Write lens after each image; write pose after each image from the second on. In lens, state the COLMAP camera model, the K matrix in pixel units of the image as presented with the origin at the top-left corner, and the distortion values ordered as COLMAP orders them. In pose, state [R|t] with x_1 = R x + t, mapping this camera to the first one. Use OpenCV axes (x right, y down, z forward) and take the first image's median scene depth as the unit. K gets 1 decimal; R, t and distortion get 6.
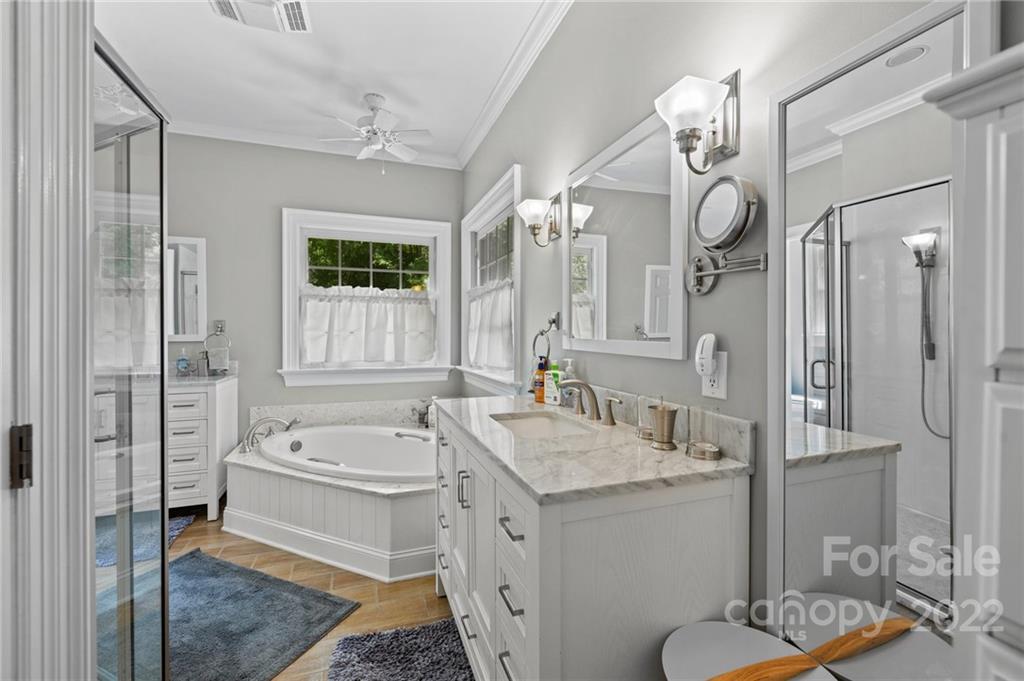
lens RADIAL K [[434.1, 0, 509.4], [0, 434.1, 335.6], [0, 0, 1]] dist [-0.000813, 0.000058]
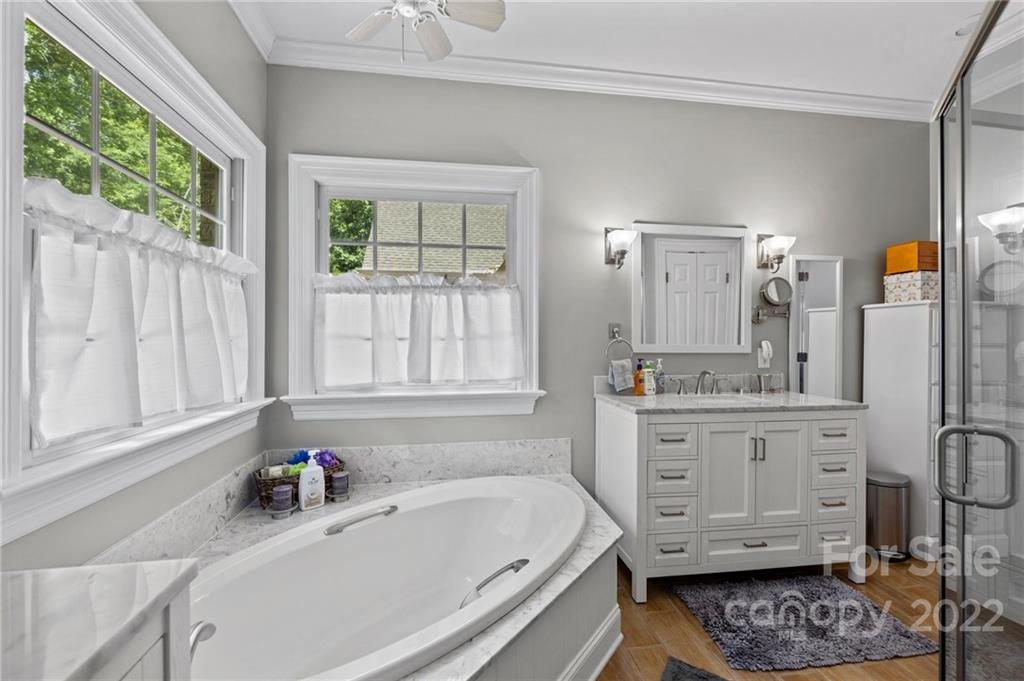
lens RADIAL K [[431.9, 0, 506.5], [0, 431.9, 339.3], [0, 0, 1]] dist [-0.001971, -0.000045]
pose [[0.195129, 0.001211, 0.980777, -0.672855], [0.002034, 0.999997, -0.001639, -0.006709], [-0.980775, 0.002315, 0.195126, 0.624145]]
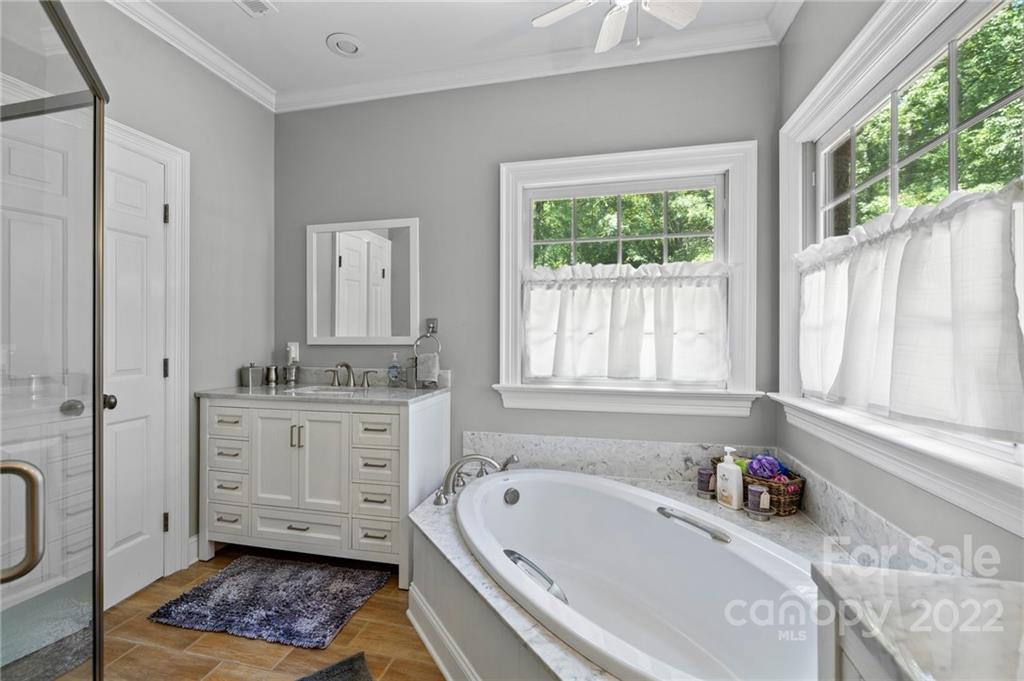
lens RADIAL K [[434.1, 0, 509.4], [0, 434.1, 335.6], [0, 0, 1]] dist [-0.000813, 0.000058]
pose [[0.841547, -0.000384, -0.540184, -0.107838], [-0.002076, 0.999990, -0.003944, -0.000756], [0.540180, 0.004440, 0.841538, 0.372615]]
